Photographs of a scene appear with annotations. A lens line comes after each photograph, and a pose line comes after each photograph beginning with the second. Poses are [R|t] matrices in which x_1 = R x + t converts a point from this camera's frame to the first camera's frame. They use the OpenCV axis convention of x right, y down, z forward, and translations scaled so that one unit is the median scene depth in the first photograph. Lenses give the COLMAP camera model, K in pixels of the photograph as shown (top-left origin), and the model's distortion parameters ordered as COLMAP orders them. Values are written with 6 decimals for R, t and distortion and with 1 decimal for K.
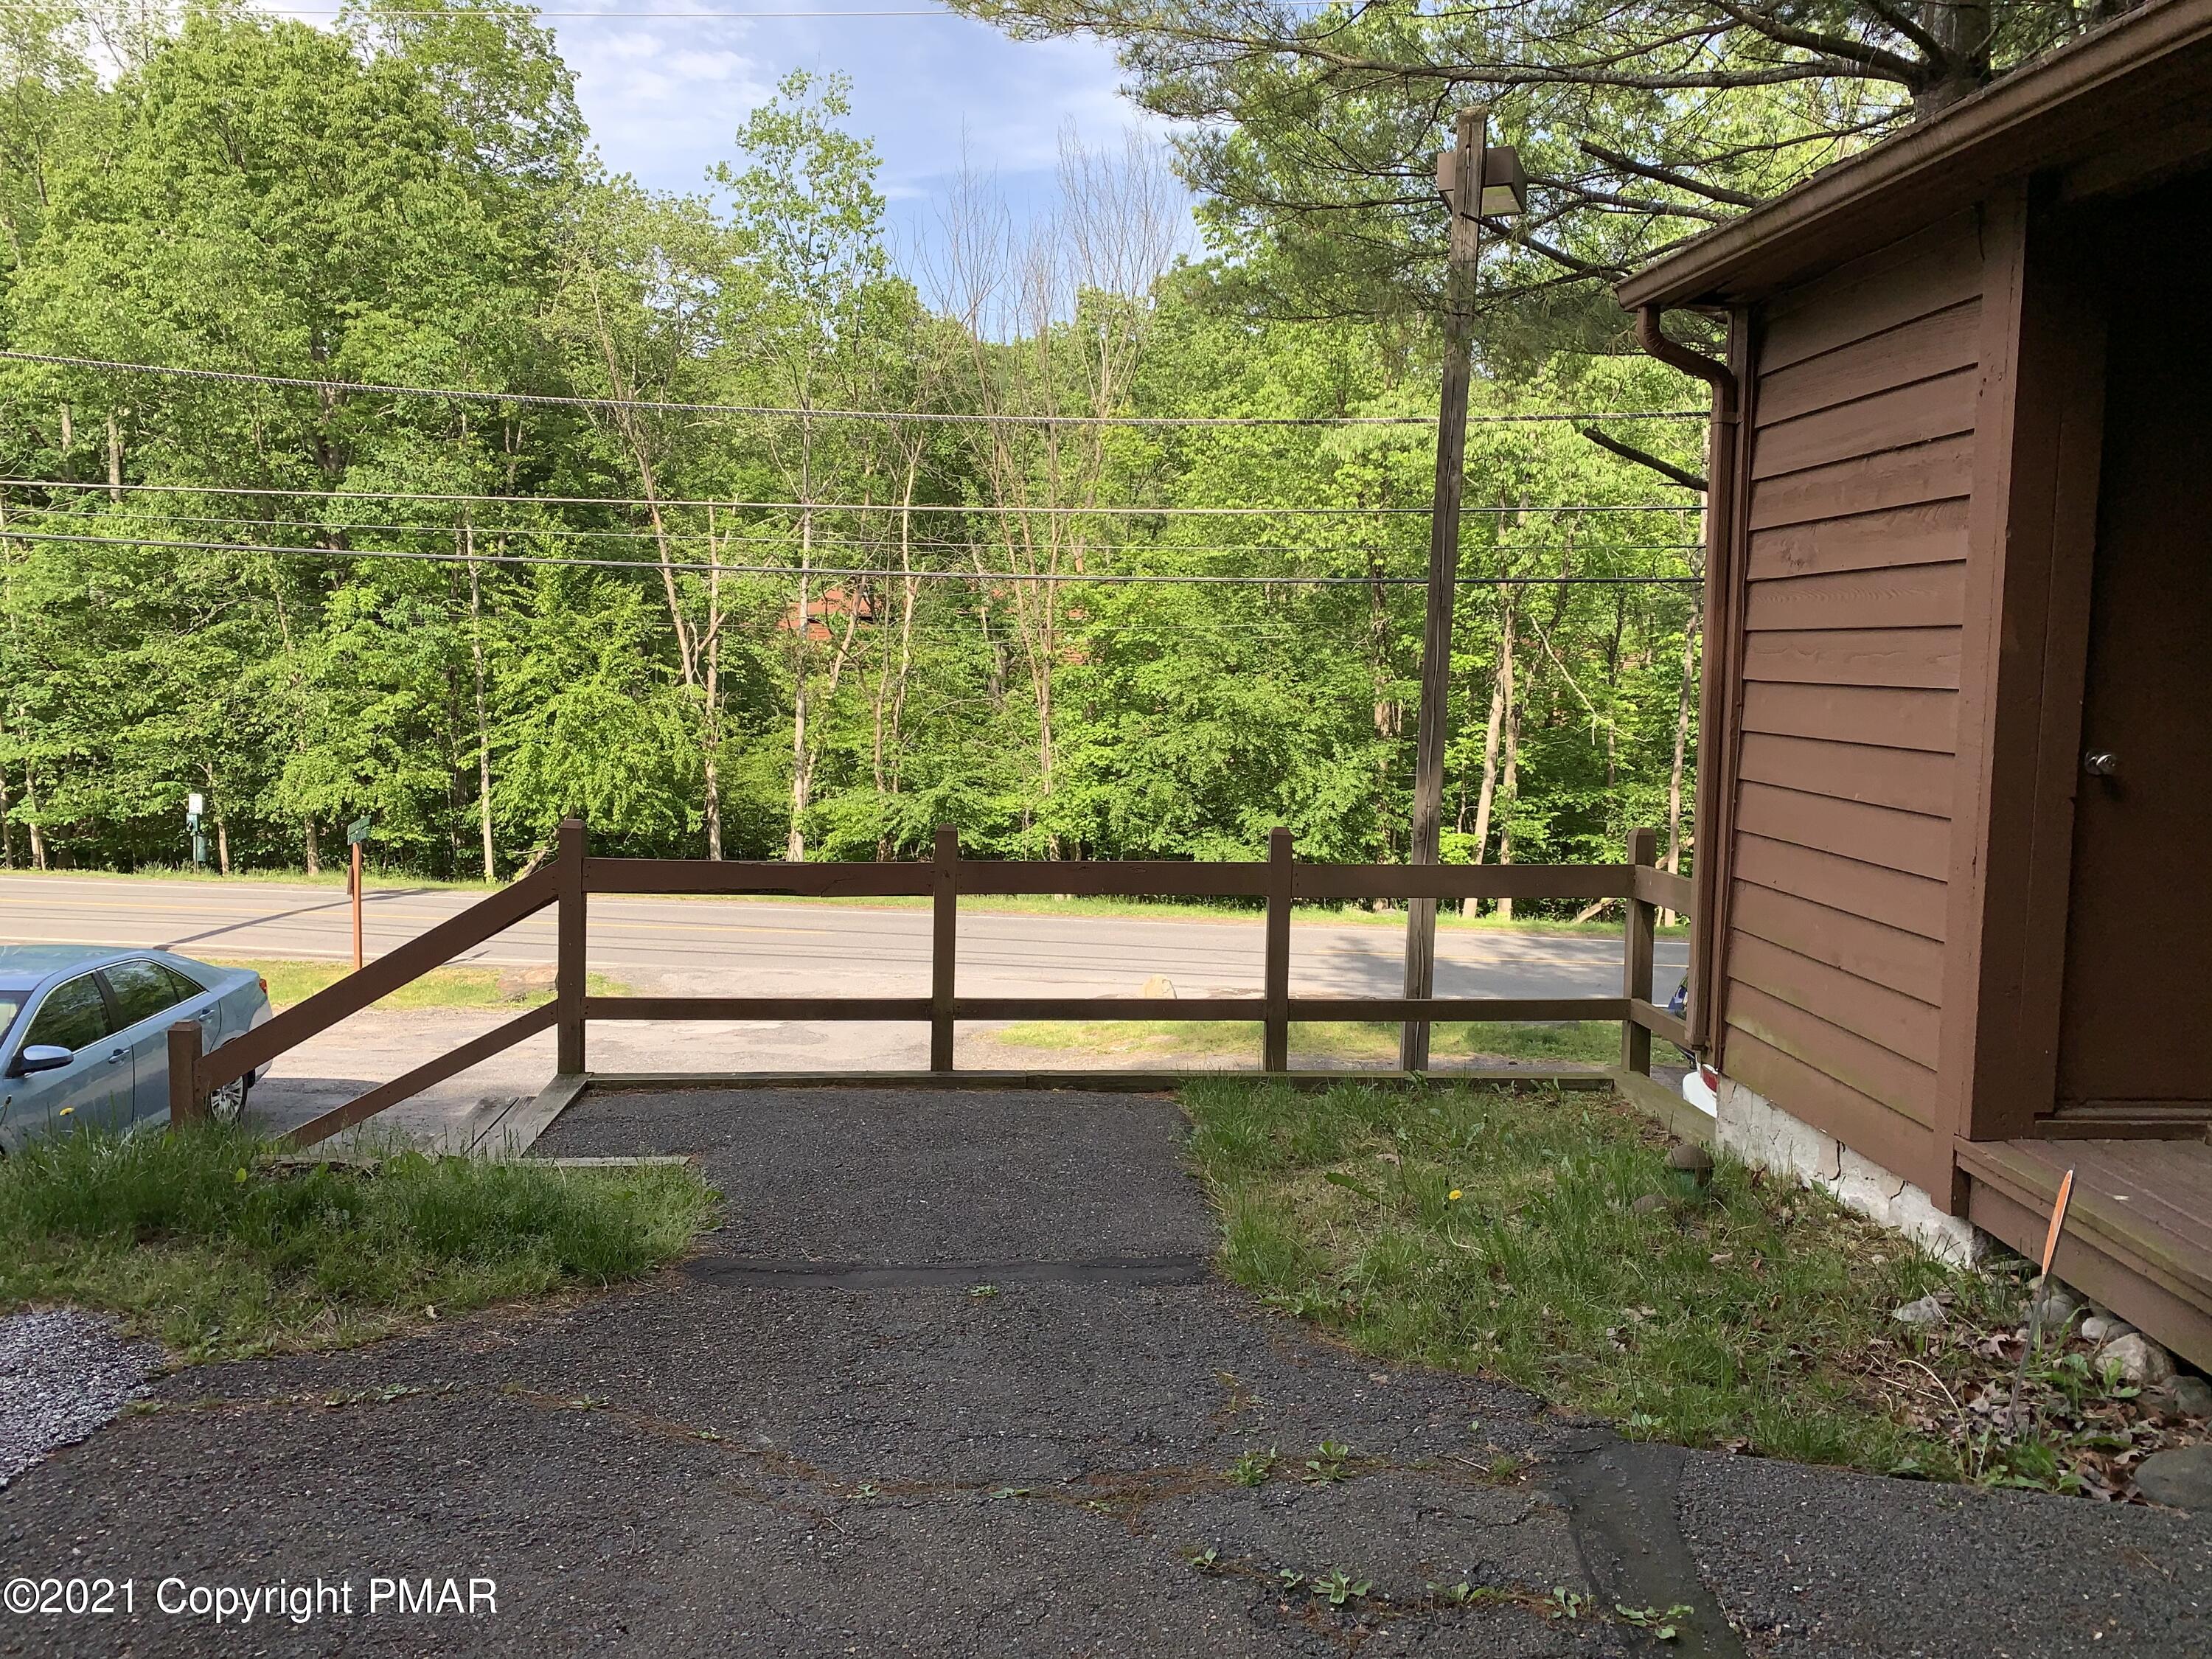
lens RADIAL K [[1794.6, 0, 1106.0], [0, 1794.6, 829.5], [0, 0, 1]] dist [0.010120, 0.008647]
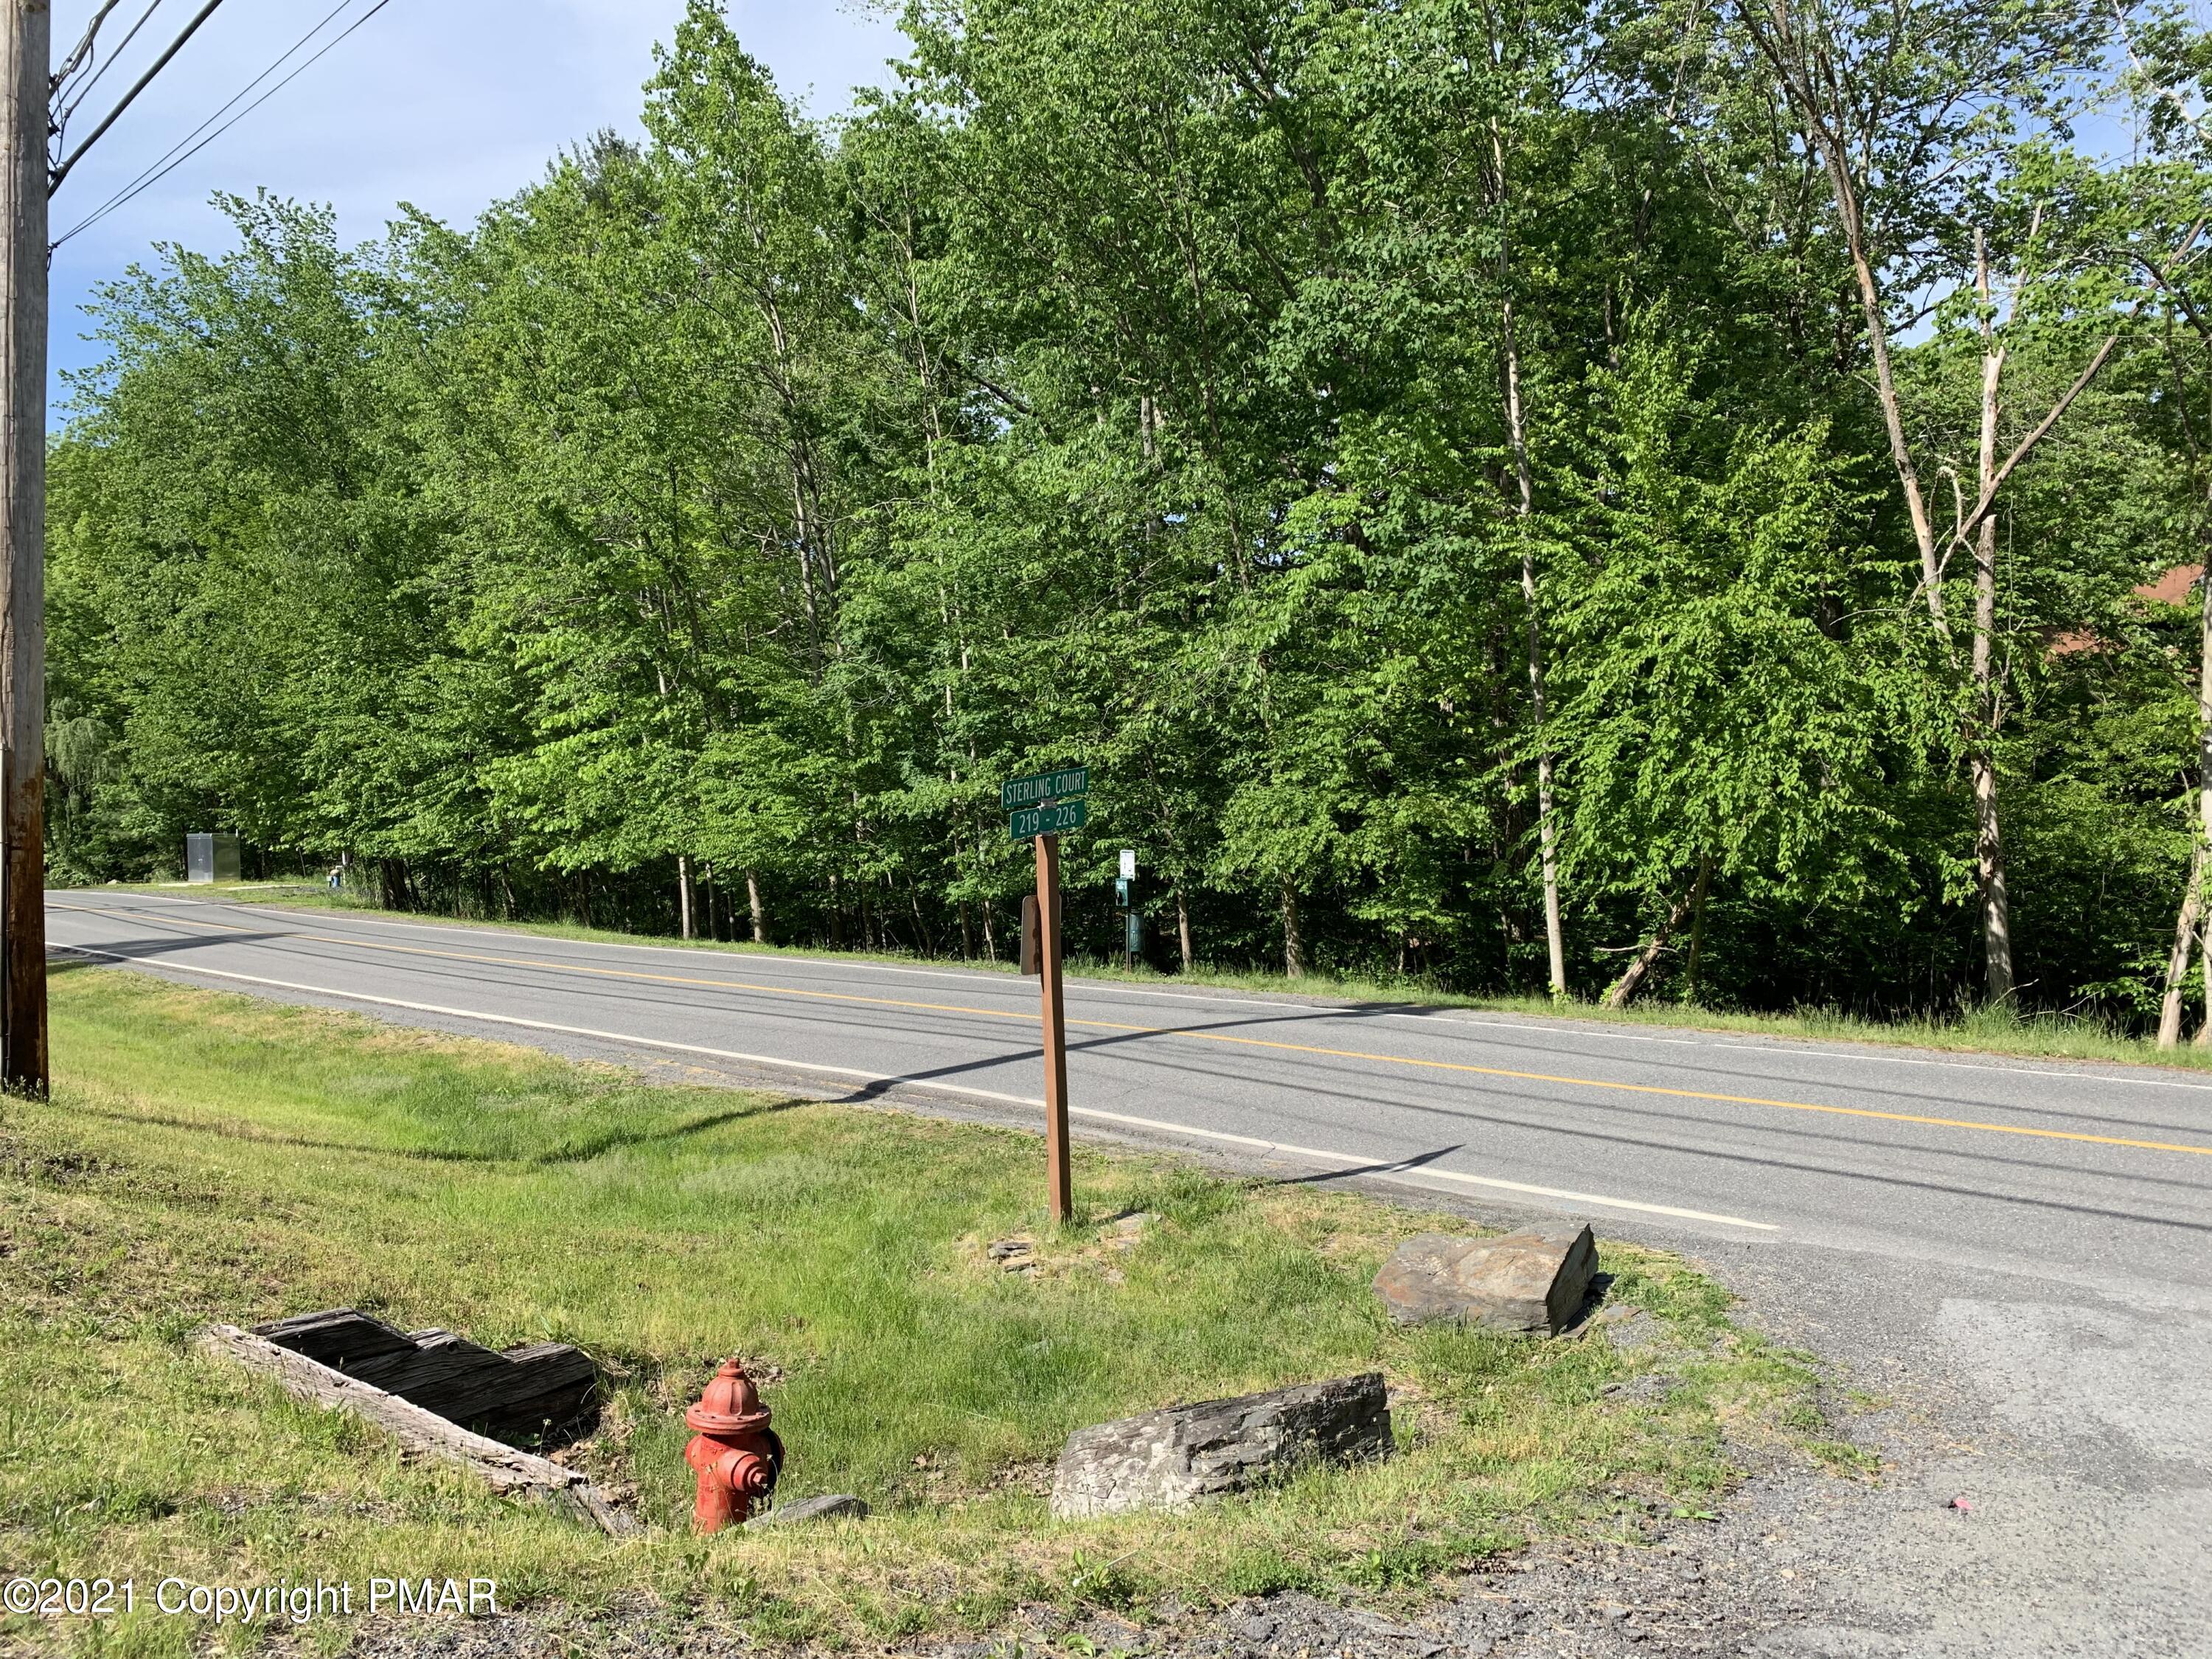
lens RADIAL K [[1794.6, 0, 1106.0], [0, 1794.6, 829.5], [0, 0, 1]] dist [0.010120, 0.008647]
pose [[0.802762, -0.033512, -0.595358, -0.127866], [-0.015094, 0.996958, -0.076470, 0.022214], [0.596109, 0.070373, 0.799813, 0.491995]]
